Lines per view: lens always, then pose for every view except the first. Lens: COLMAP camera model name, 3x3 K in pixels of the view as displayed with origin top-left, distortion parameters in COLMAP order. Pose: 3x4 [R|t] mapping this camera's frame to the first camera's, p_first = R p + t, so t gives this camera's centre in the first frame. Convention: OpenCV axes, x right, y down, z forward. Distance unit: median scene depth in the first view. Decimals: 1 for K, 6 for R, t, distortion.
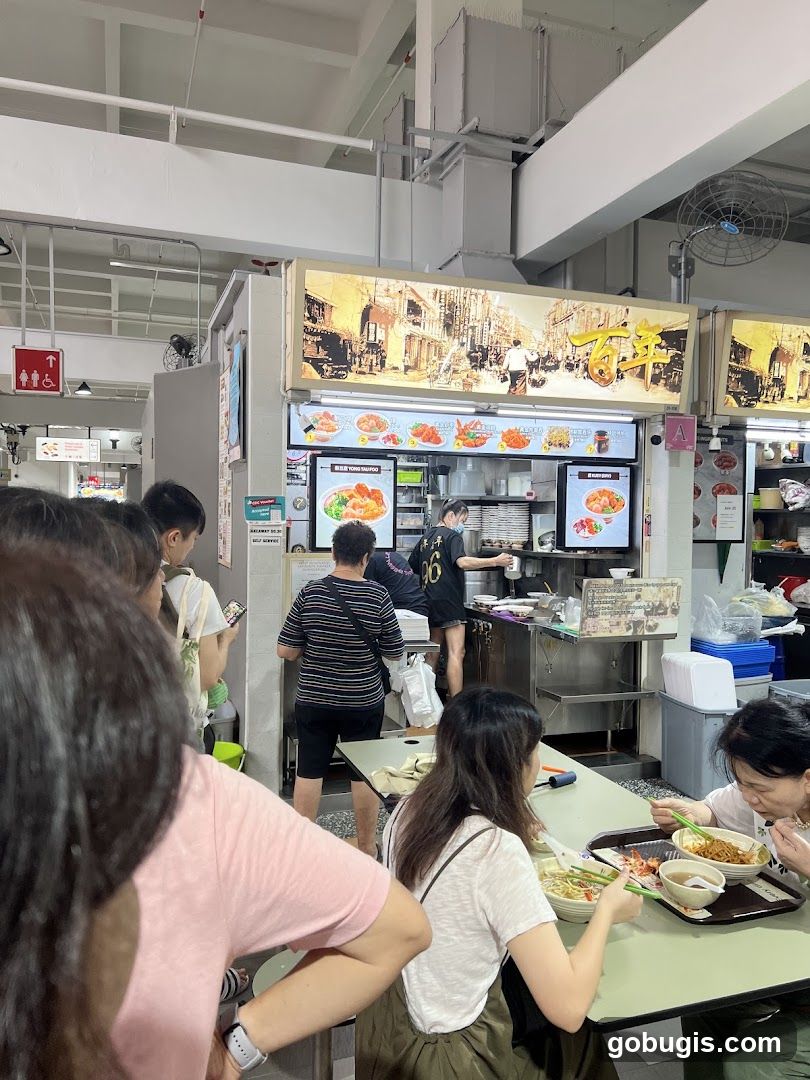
lens RADIAL K [[900.3, 0, 410.5], [0, 900.3, 525.5], [0, 0, 1]] dist [0.326750, -0.887754]
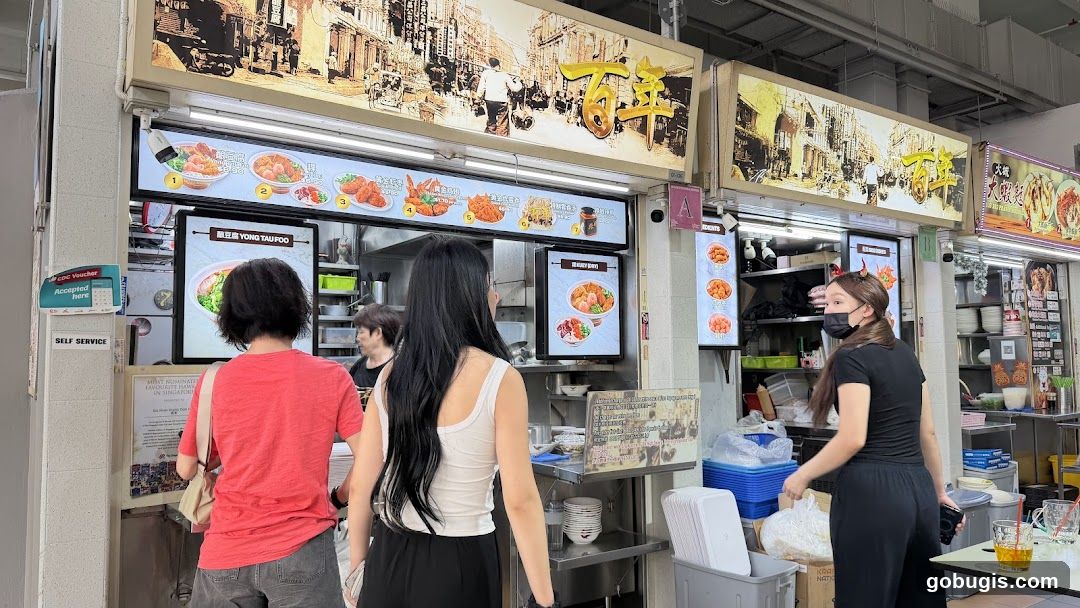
lens RADIAL K [[795.0, 0, 540.0], [0, 795.0, 304.0], [0, 0, 1]] dist [0.251886, -0.549370]
pose [[0.966246, -0.003801, 0.257592, -0.011044], [0.026992, 0.995881, -0.086553, 0.042070], [-0.256202, 0.090585, 0.962369, 0.381228]]
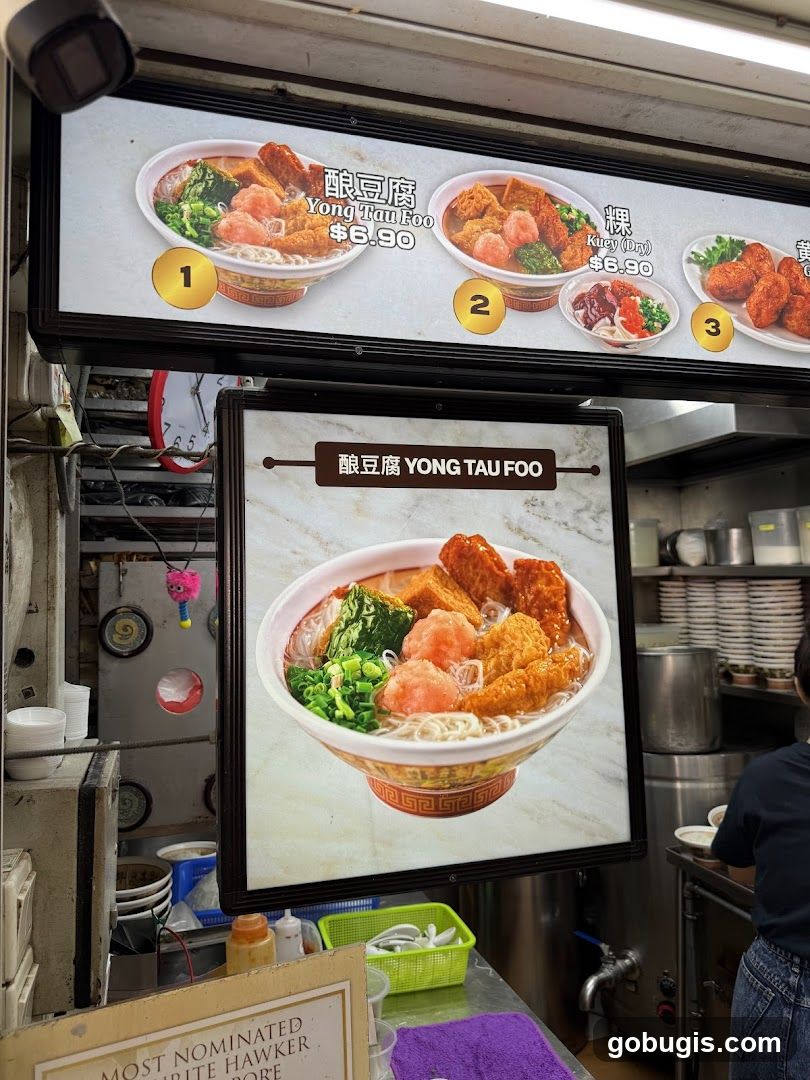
lens RADIAL K [[776.8, 0, 402.6], [0, 776.8, 522.4], [0, 0, 1]] dist [0.071489, 0.000017]
pose [[0.998147, -0.042622, -0.043431, -0.062005], [0.038498, 0.995039, -0.091731, -0.034265], [0.047125, 0.089889, 0.994836, 0.823455]]
